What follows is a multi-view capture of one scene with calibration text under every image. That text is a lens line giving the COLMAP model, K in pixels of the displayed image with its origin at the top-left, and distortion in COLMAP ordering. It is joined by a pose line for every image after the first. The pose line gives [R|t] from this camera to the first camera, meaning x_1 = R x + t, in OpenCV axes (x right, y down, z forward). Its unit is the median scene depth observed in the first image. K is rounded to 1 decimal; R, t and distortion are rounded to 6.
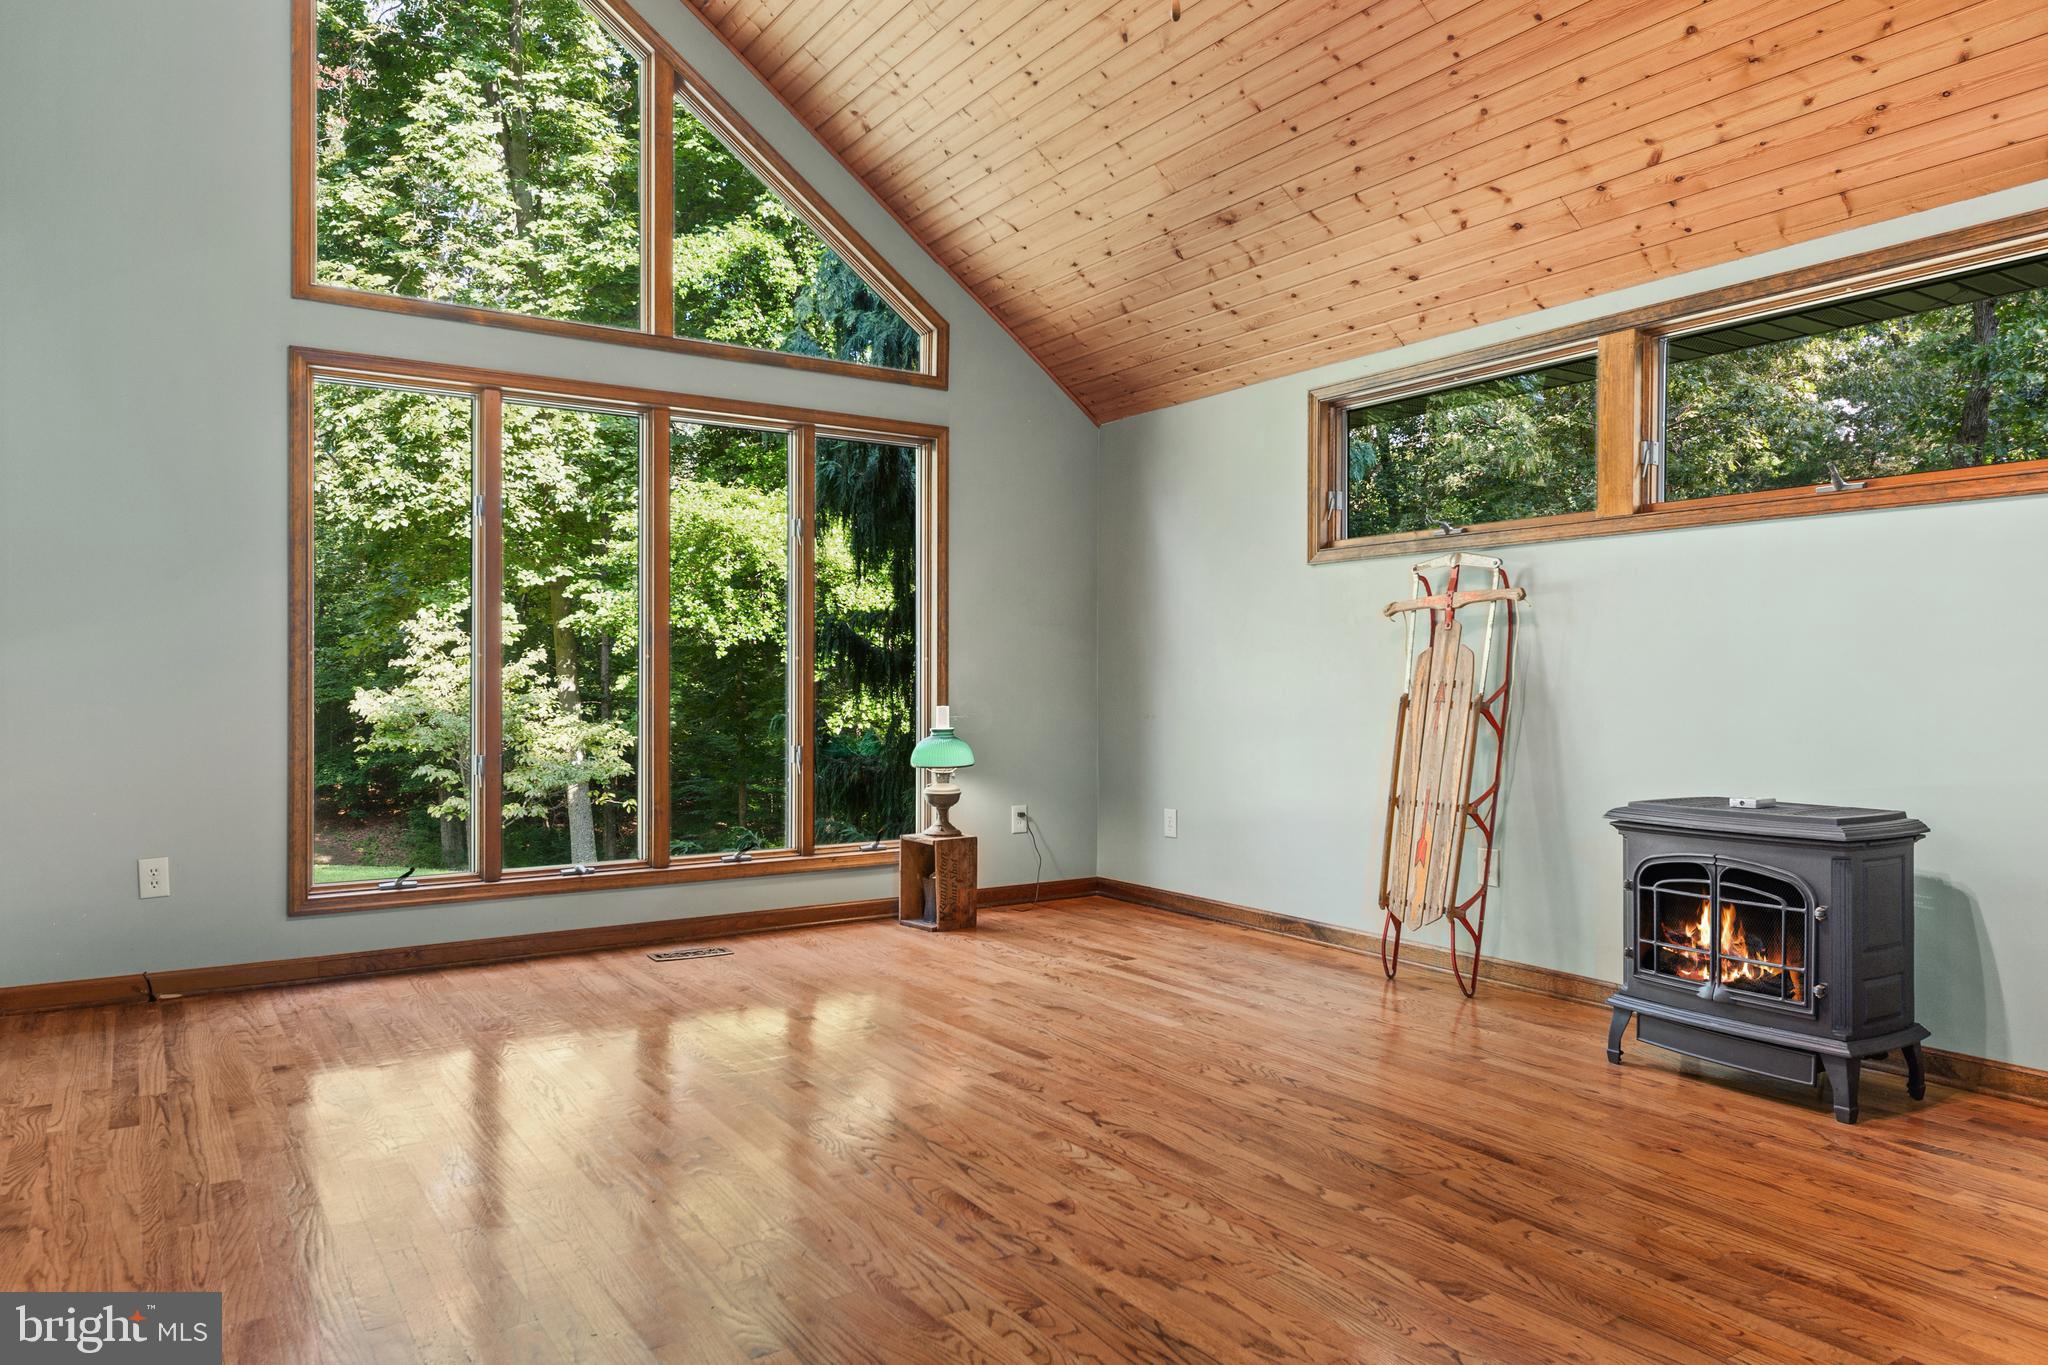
lens RADIAL K [[1362.4, 0, 1042.3], [0, 1362.4, 696.8], [0, 0, 1]] dist [0.012650, -0.018332]
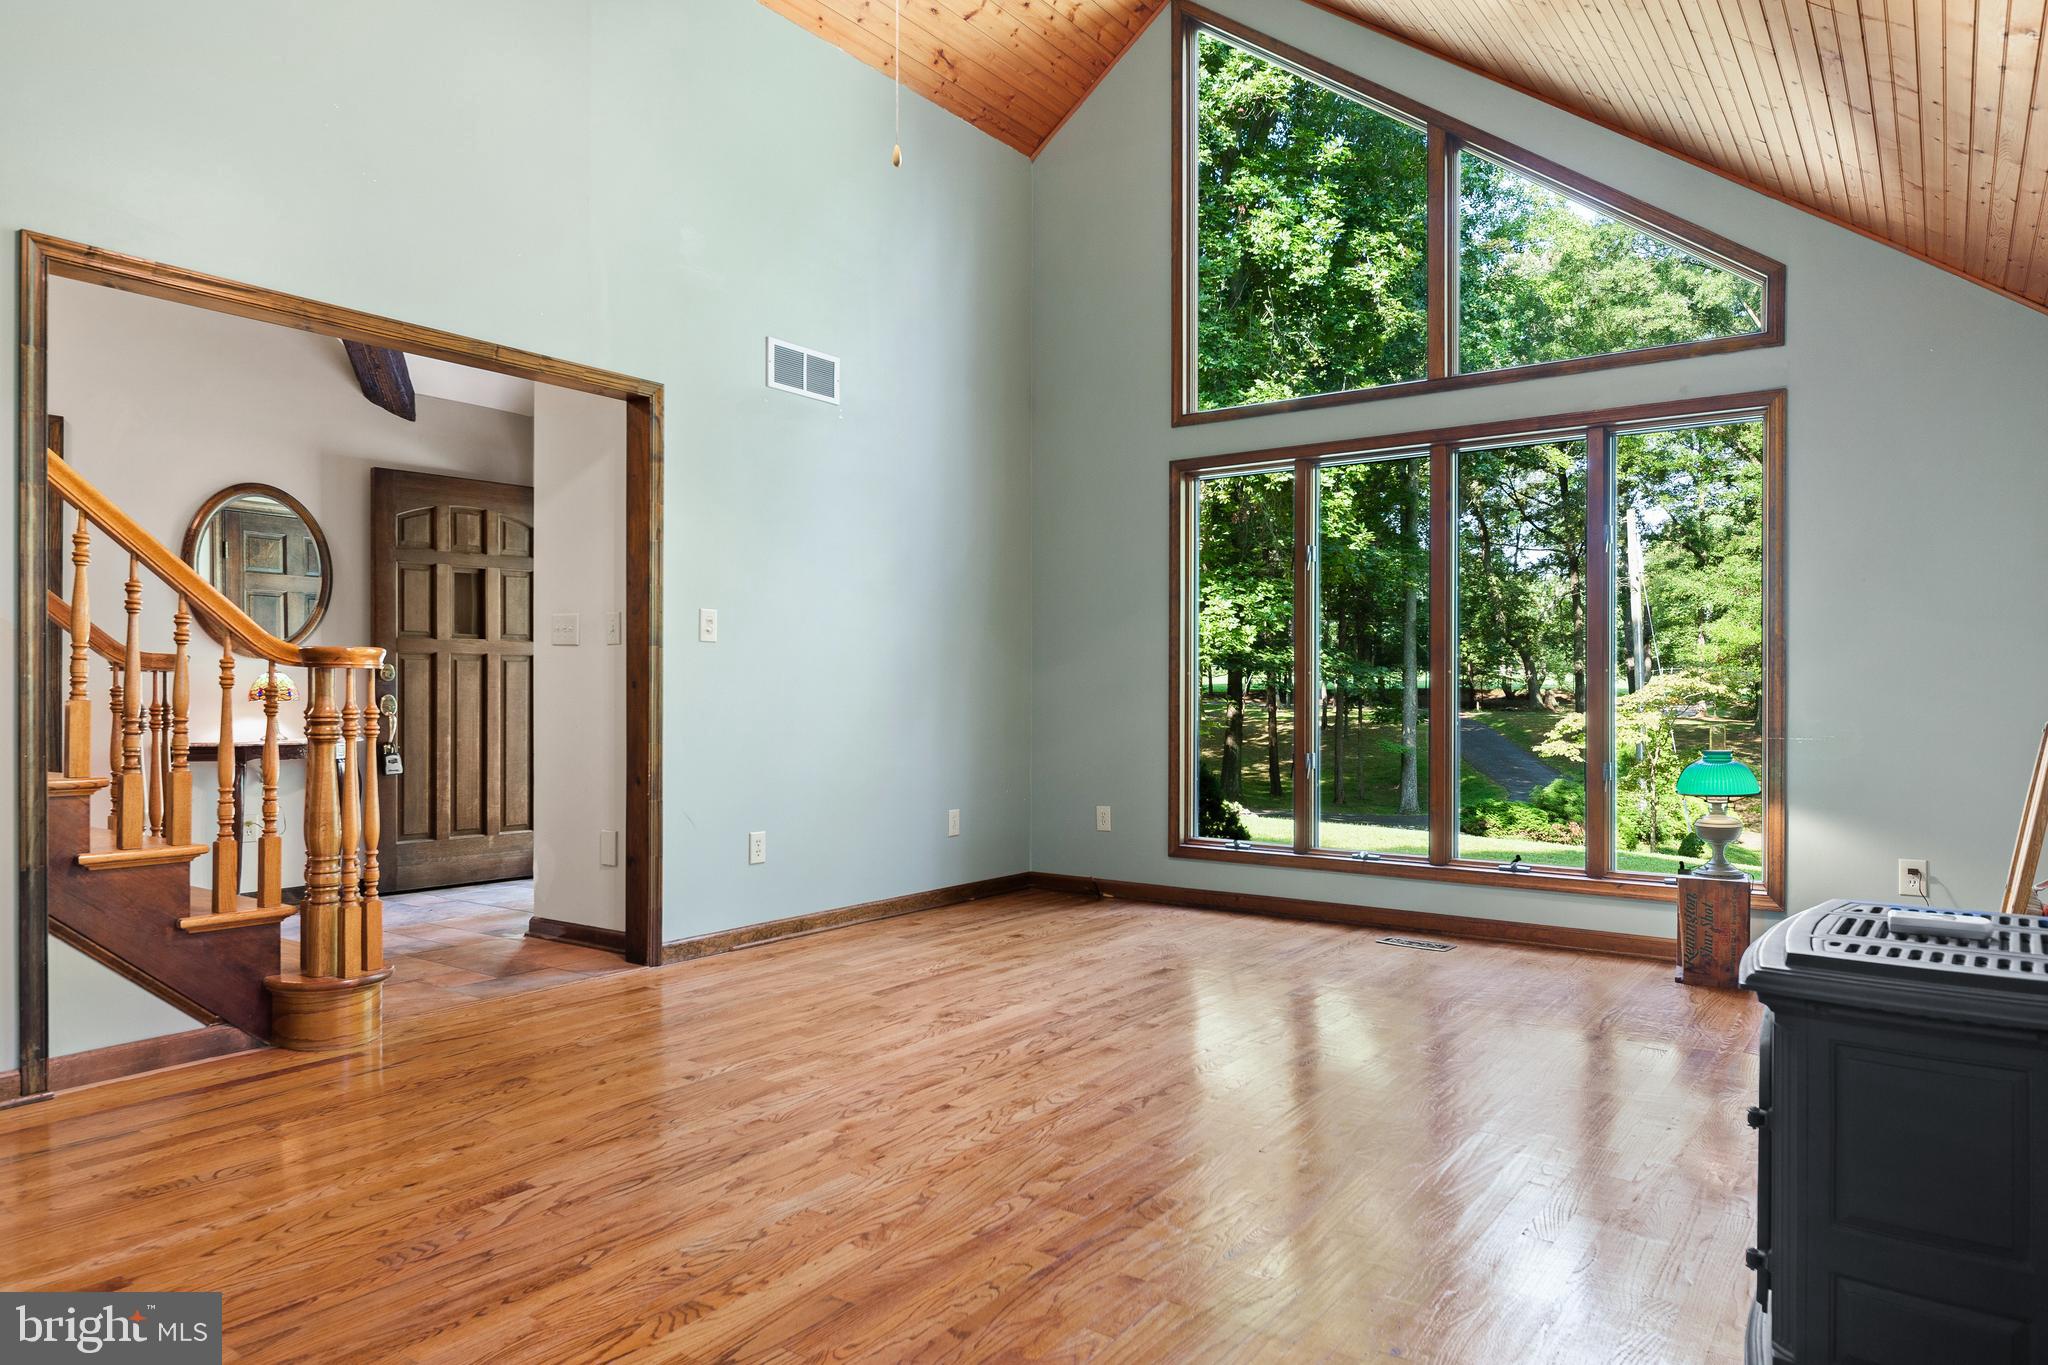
lens RADIAL K [[1286.0, 0, 993.0], [0, 1286.0, 711.7], [0, 0, 1]] dist [0.007504, 0.000863]
pose [[0.325842, 0.012193, -0.945346, 1.141430], [-0.014446, 0.999864, 0.007917, -0.001419], [0.945314, 0.011076, 0.325973, 0.649299]]
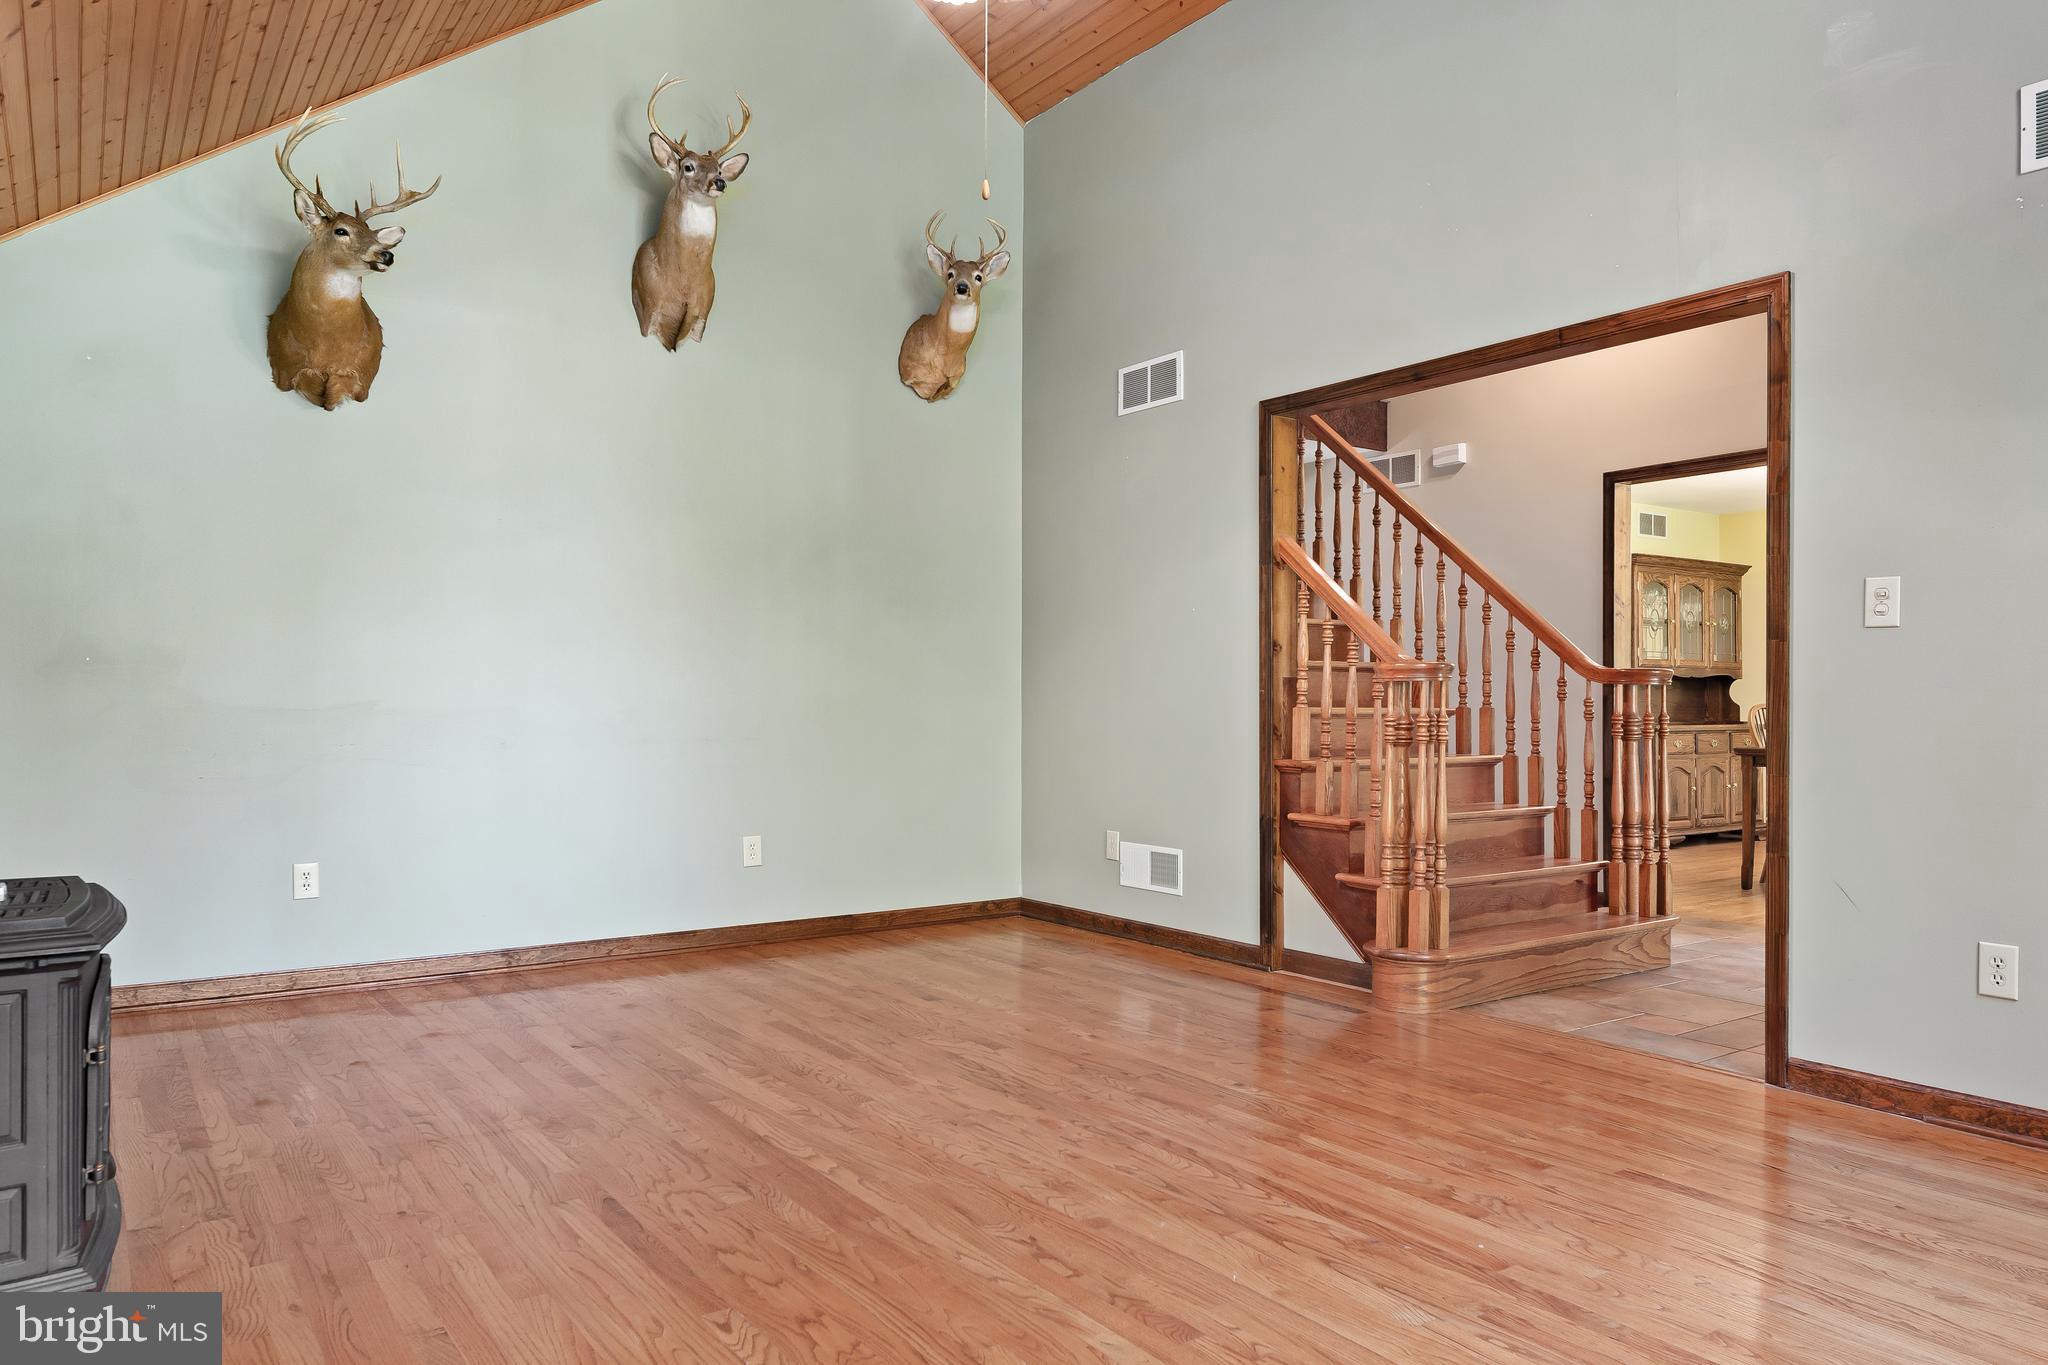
lens RADIAL K [[1362.4, 0, 1042.3], [0, 1362.4, 669.3], [0, 0, 1]] dist [0.012650, -0.018332]
pose [[-0.999802, -0.005429, -0.019144, 0.062344], [-0.005349, 0.999977, -0.004234, -0.032788], [0.019167, -0.004131, -0.999808, 2.149071]]
